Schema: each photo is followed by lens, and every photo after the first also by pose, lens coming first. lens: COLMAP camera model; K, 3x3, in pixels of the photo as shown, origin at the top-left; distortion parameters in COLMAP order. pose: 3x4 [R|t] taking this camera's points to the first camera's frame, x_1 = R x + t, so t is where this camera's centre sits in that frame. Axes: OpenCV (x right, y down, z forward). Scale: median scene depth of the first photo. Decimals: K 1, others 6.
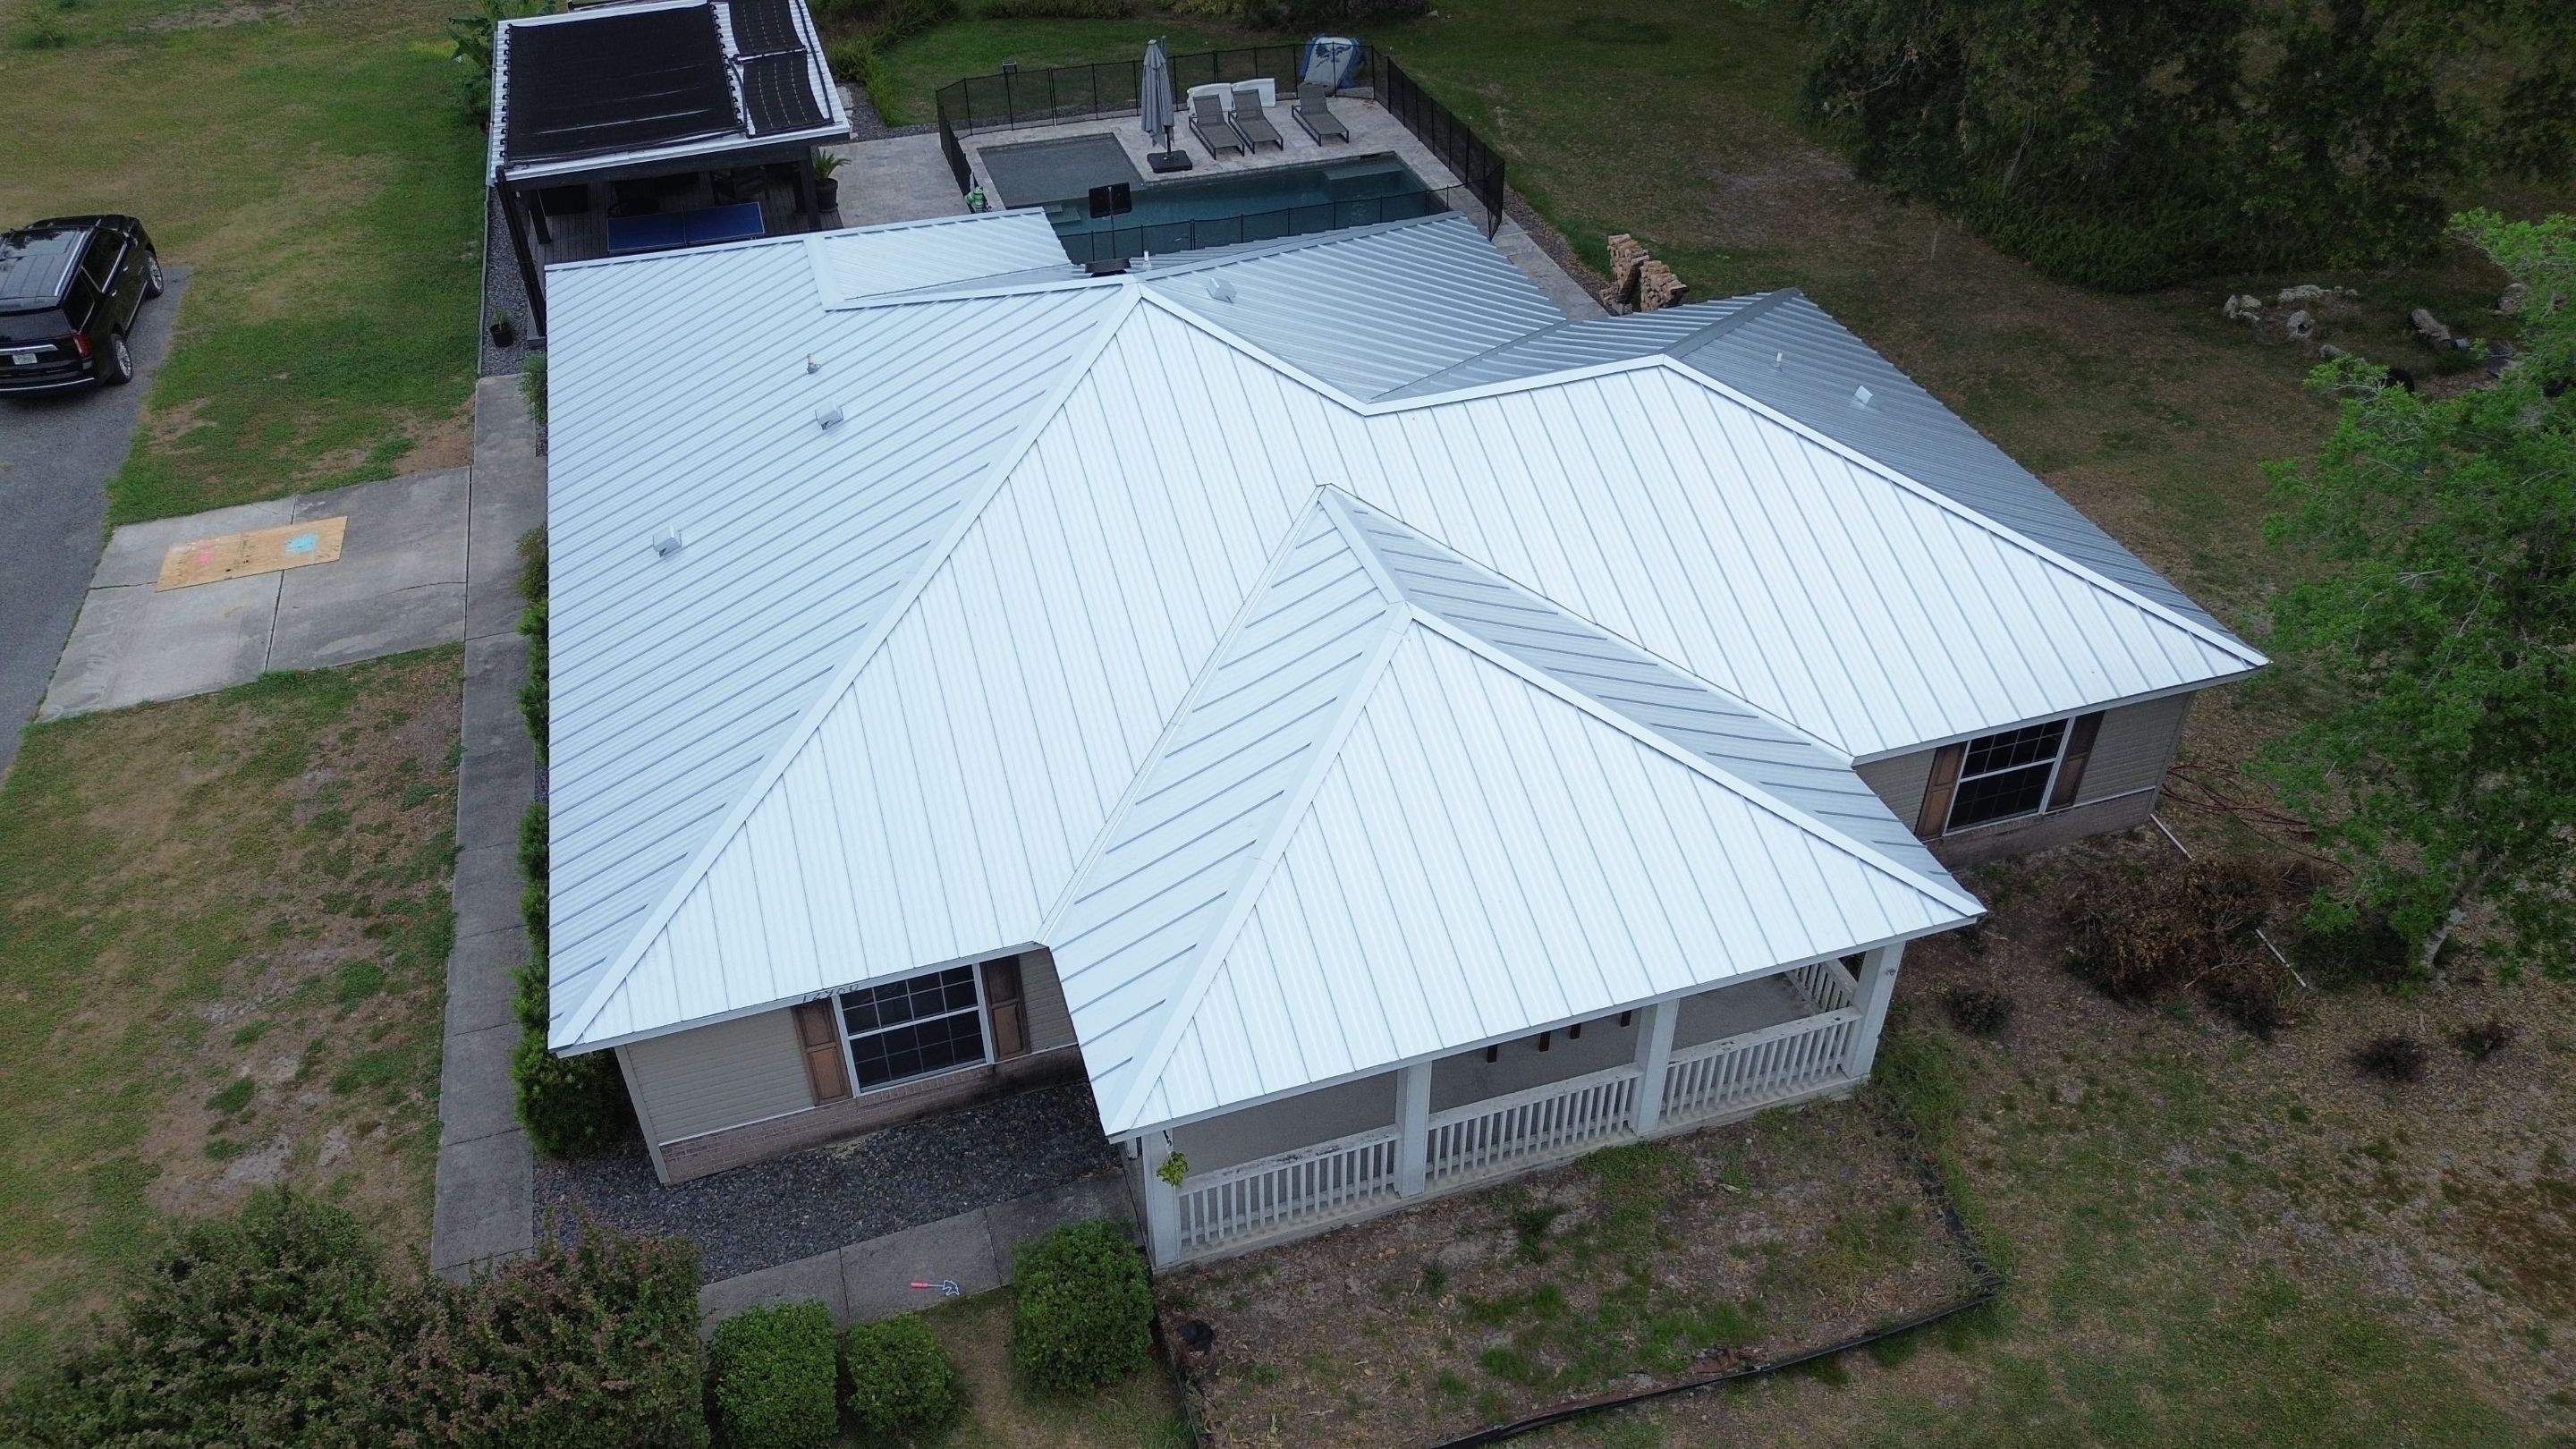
lens RADIAL K [[1826.2, 0, 1298.6], [0, 1826.2, 719.8], [0, 0, 1]] dist [0.056900, -0.048131]
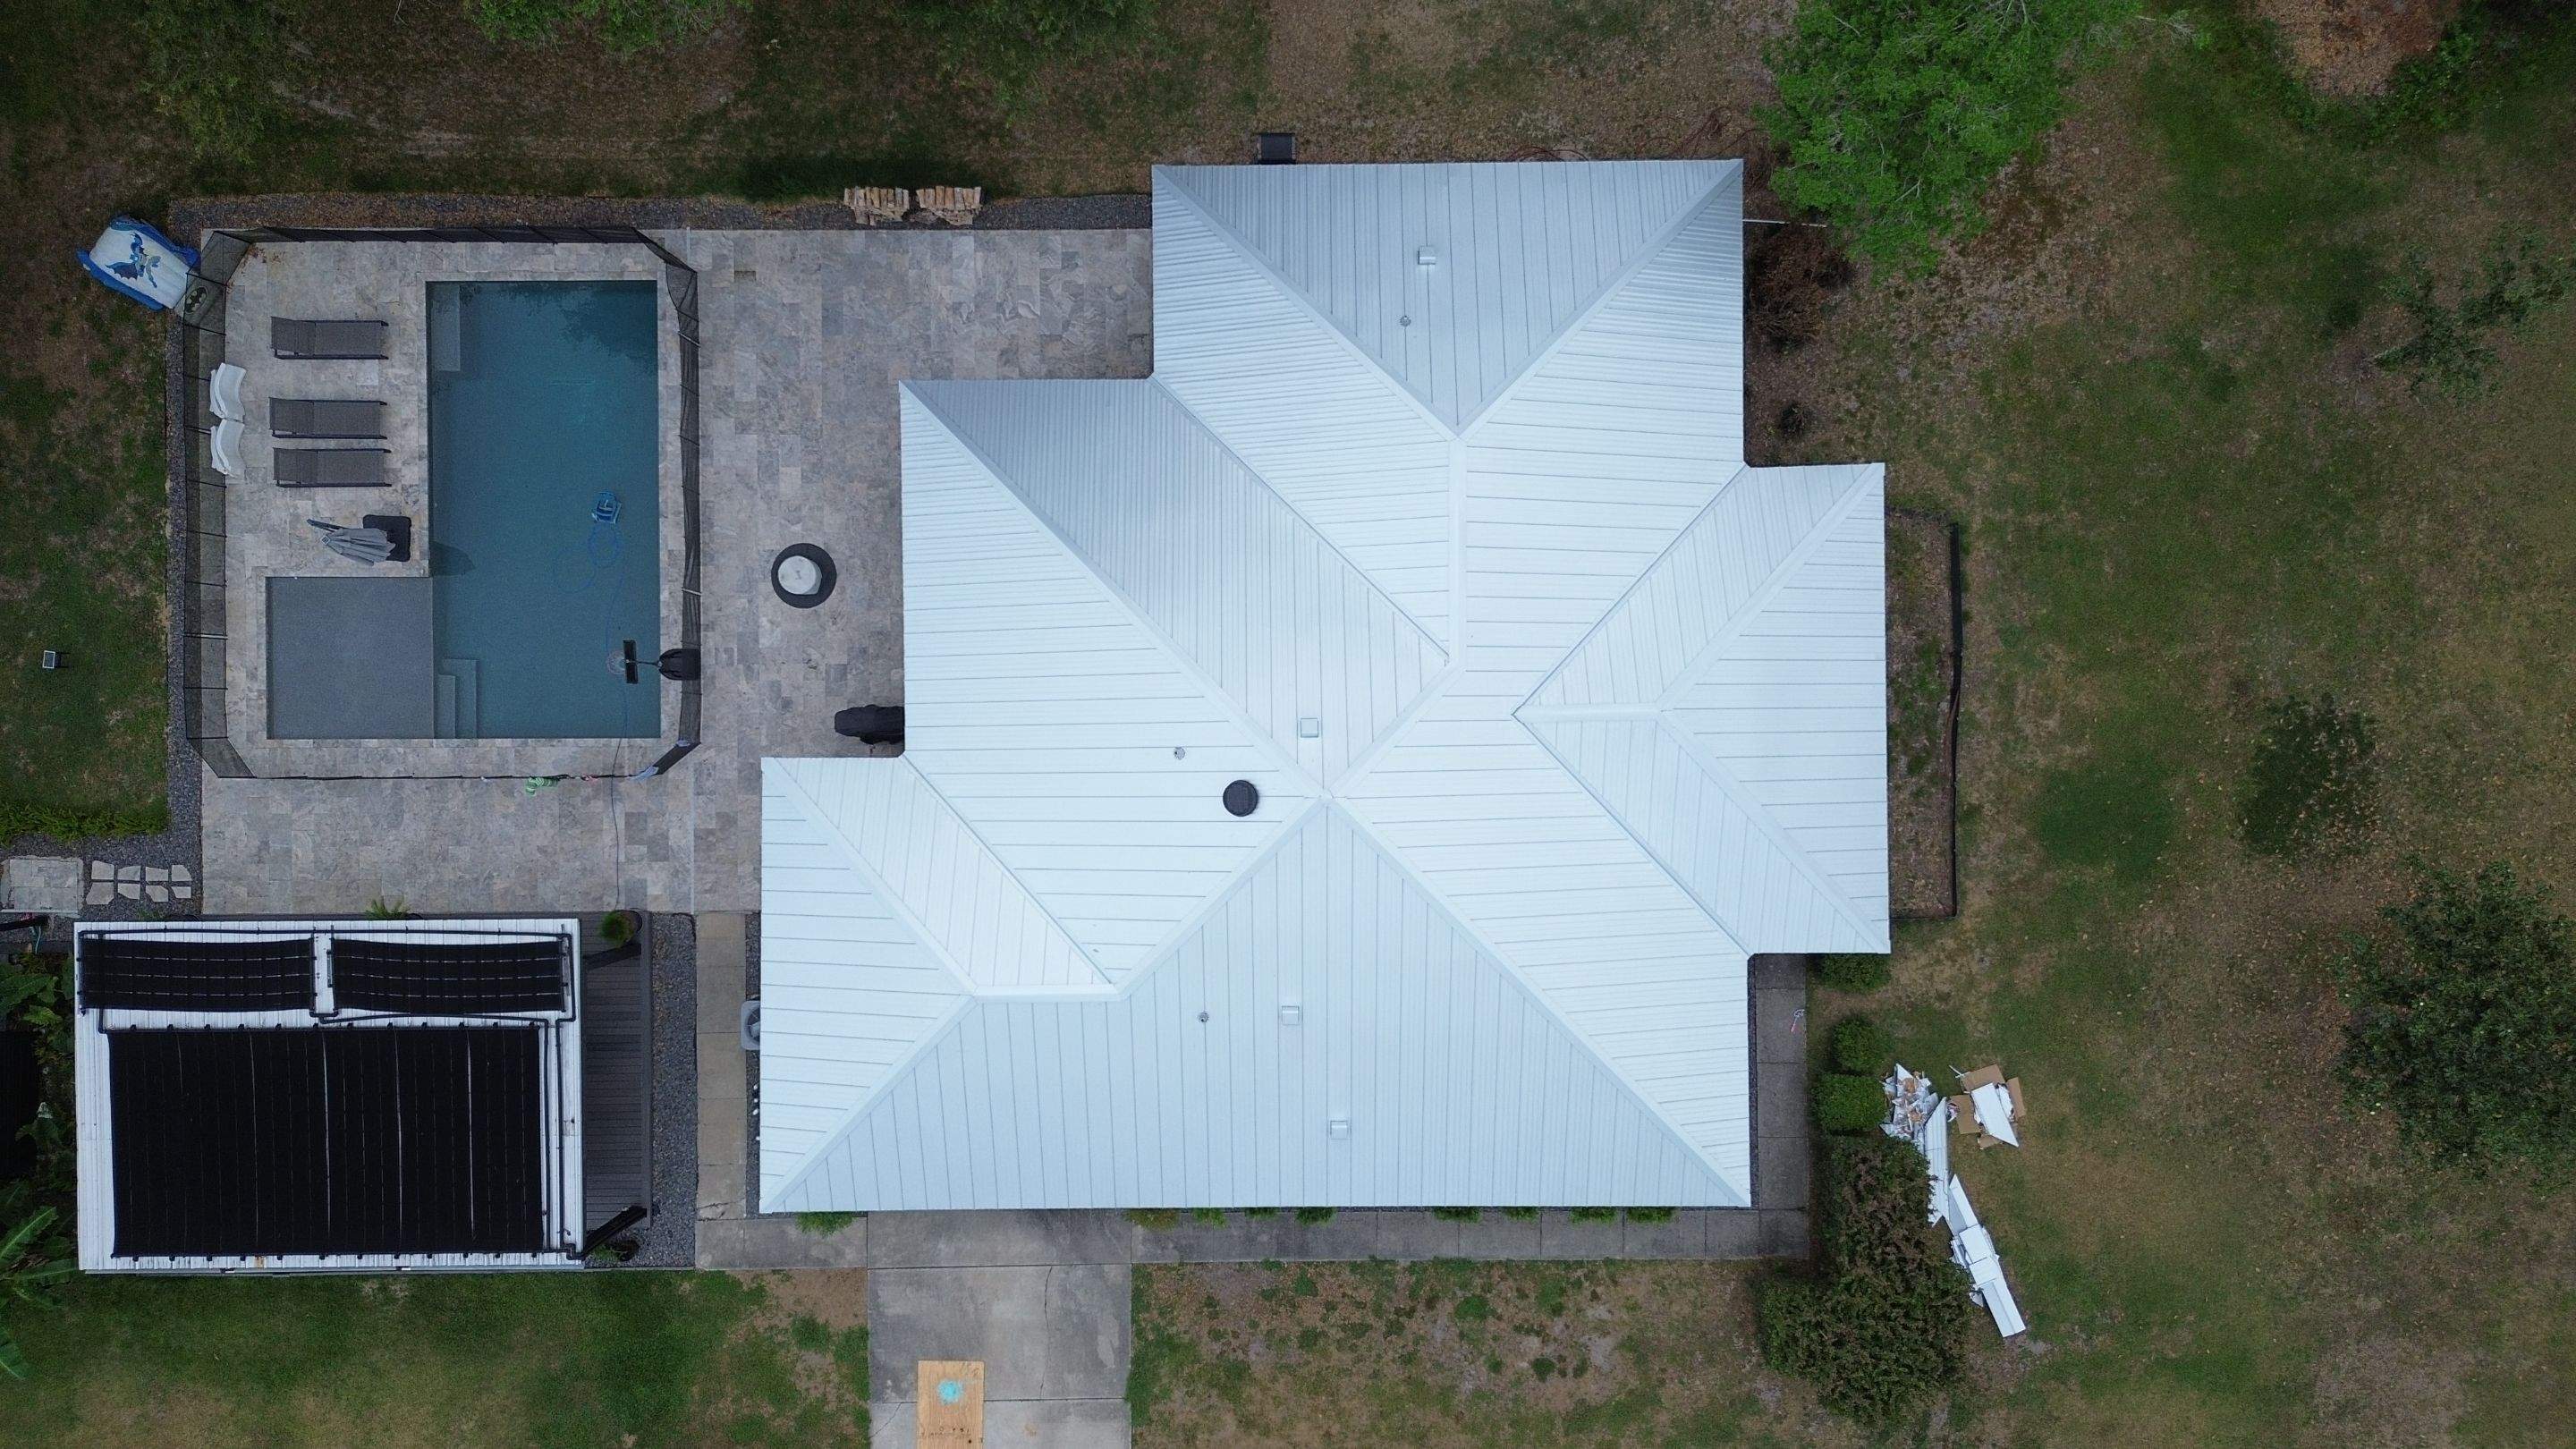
lens RADIAL K [[1826.2, 0, 1289.3], [0, 1826.2, 715.2], [0, 0, 1]] dist [0.056900, -0.048131]
pose [[0.301958, -0.953272, 0.009715, -0.056366], [0.587070, 0.193970, 0.785955, -1.409466], [-0.751113, -0.231622, 0.618208, 0.213552]]
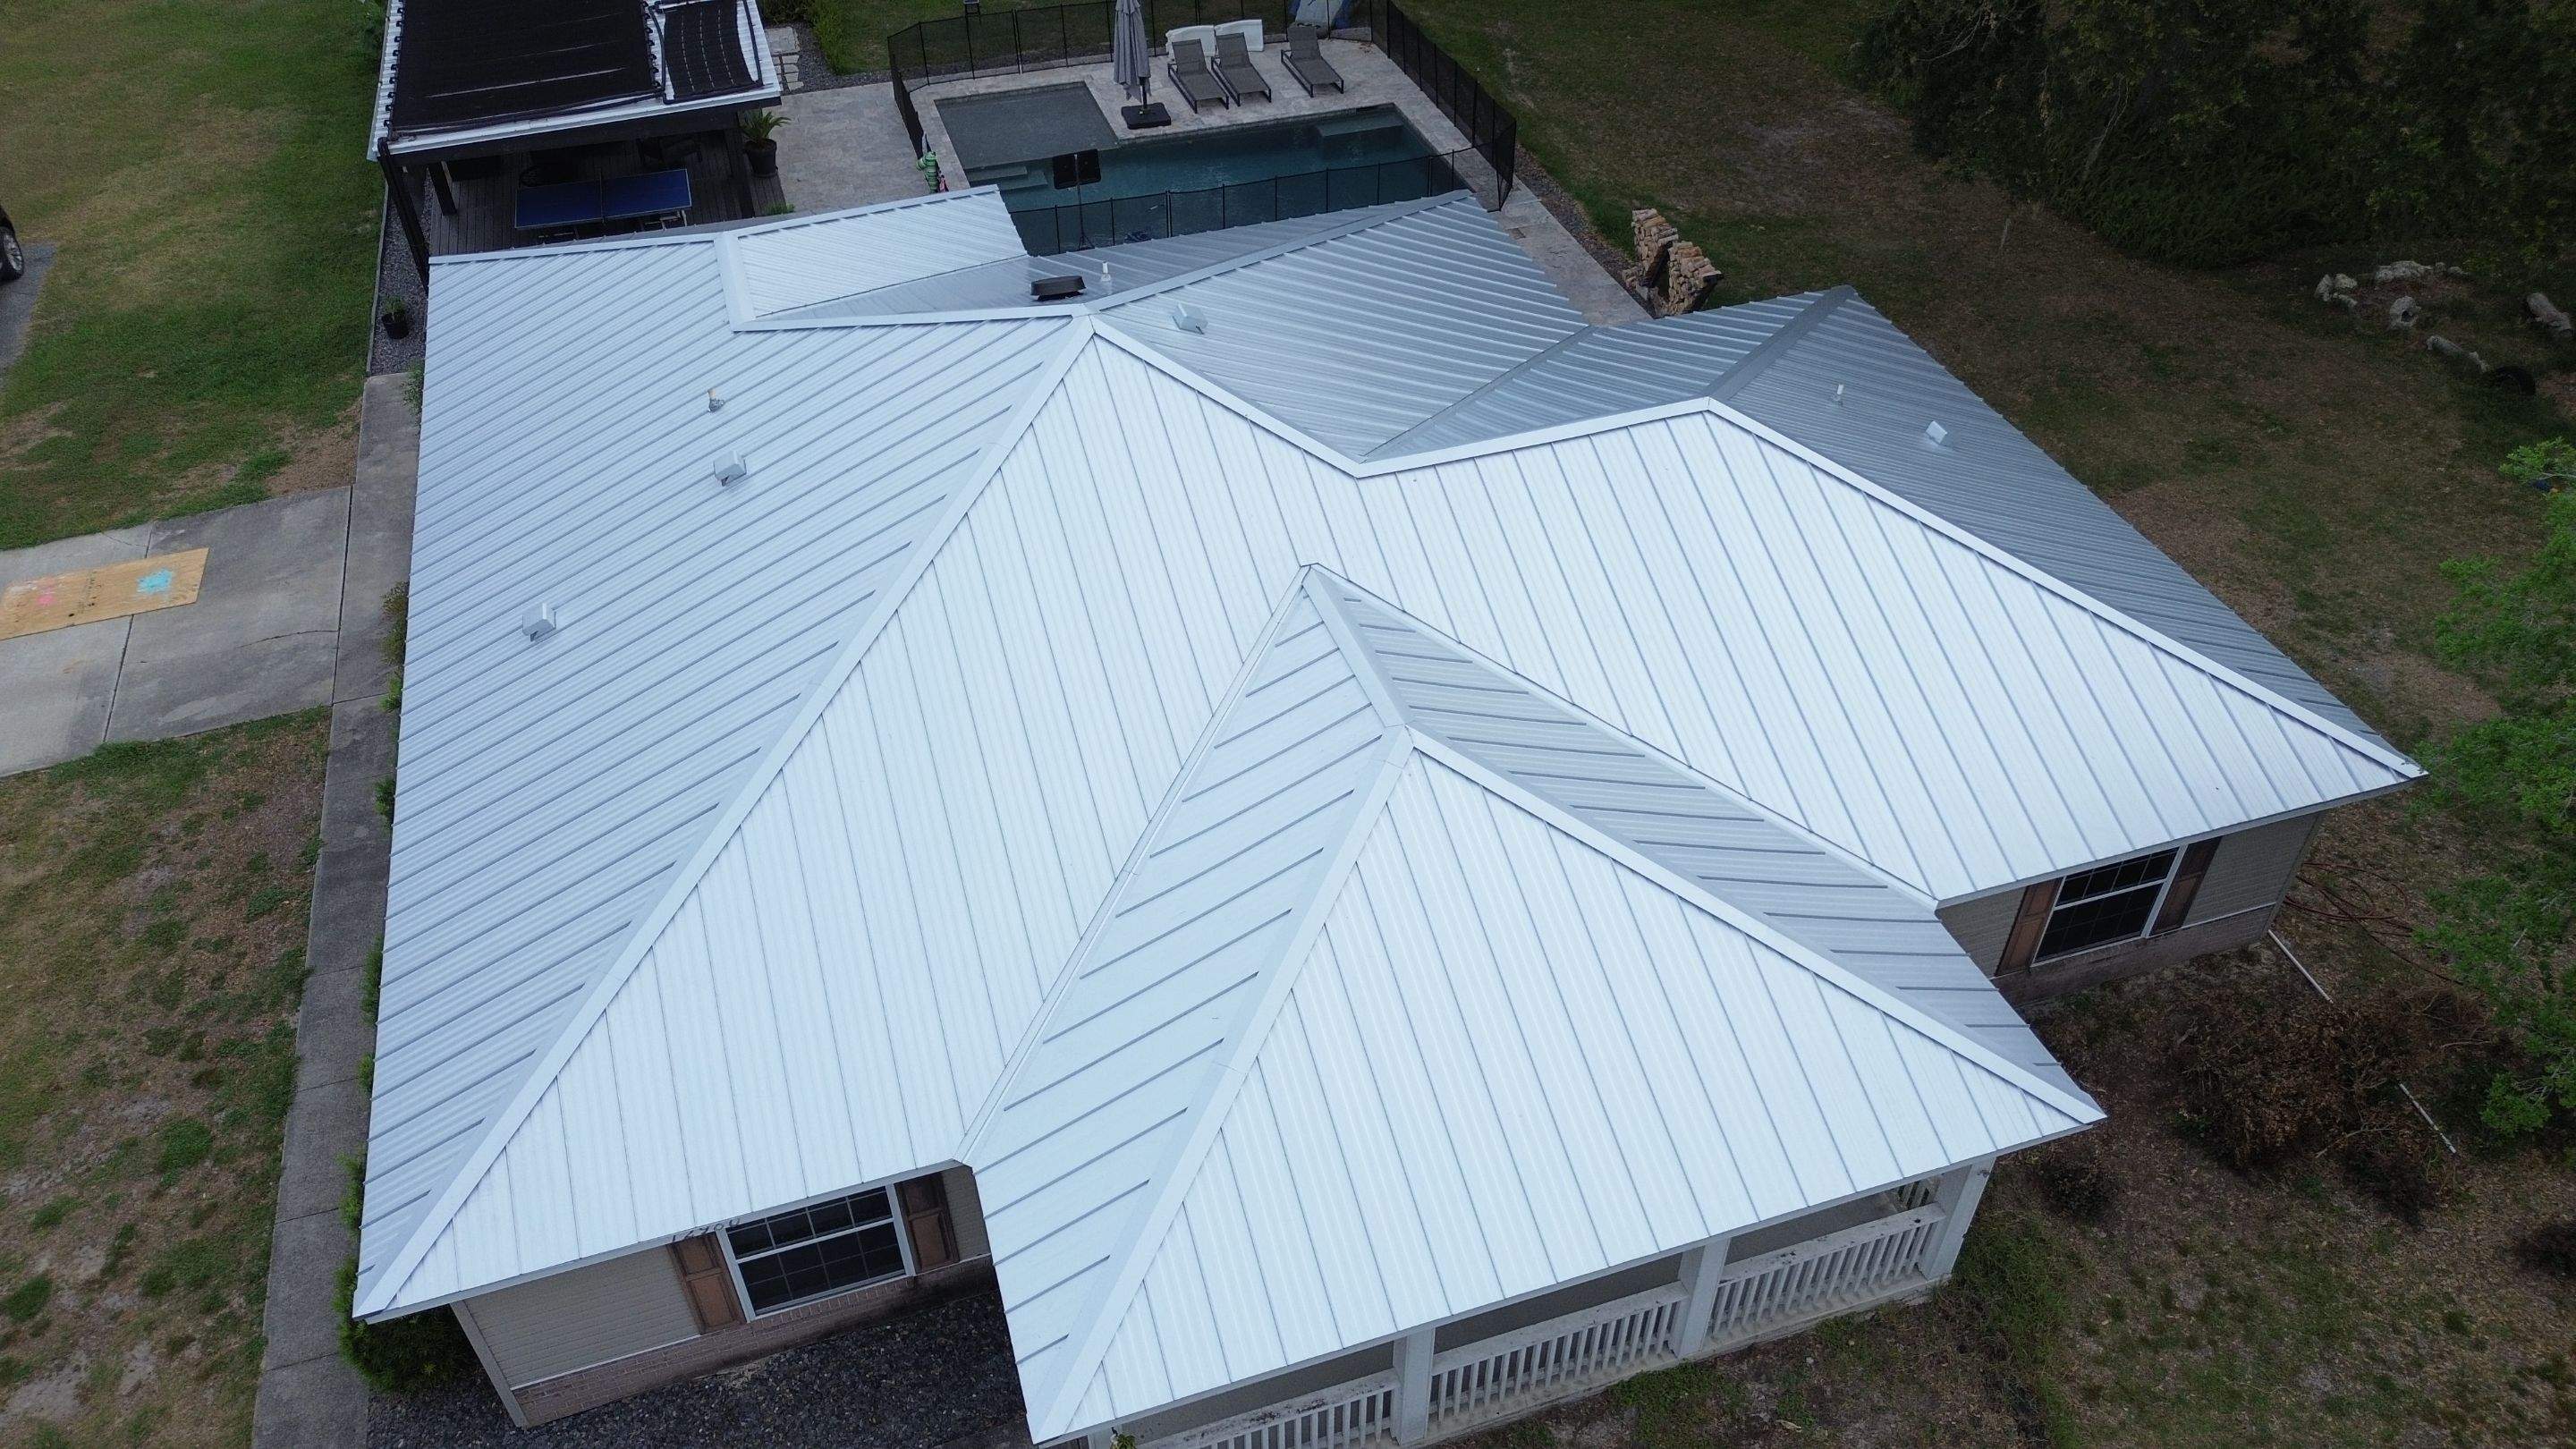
lens RADIAL K [[1826.2, 0, 1298.3], [0, 1826.2, 715.7], [0, 0, 1]] dist [0.056900, -0.048131]
pose [[1.000000, -0.000919, 0.000264, 0.008728], [0.000905, 0.998850, 0.047937, -0.099916], [-0.000308, -0.047937, 0.998850, 0.153782]]
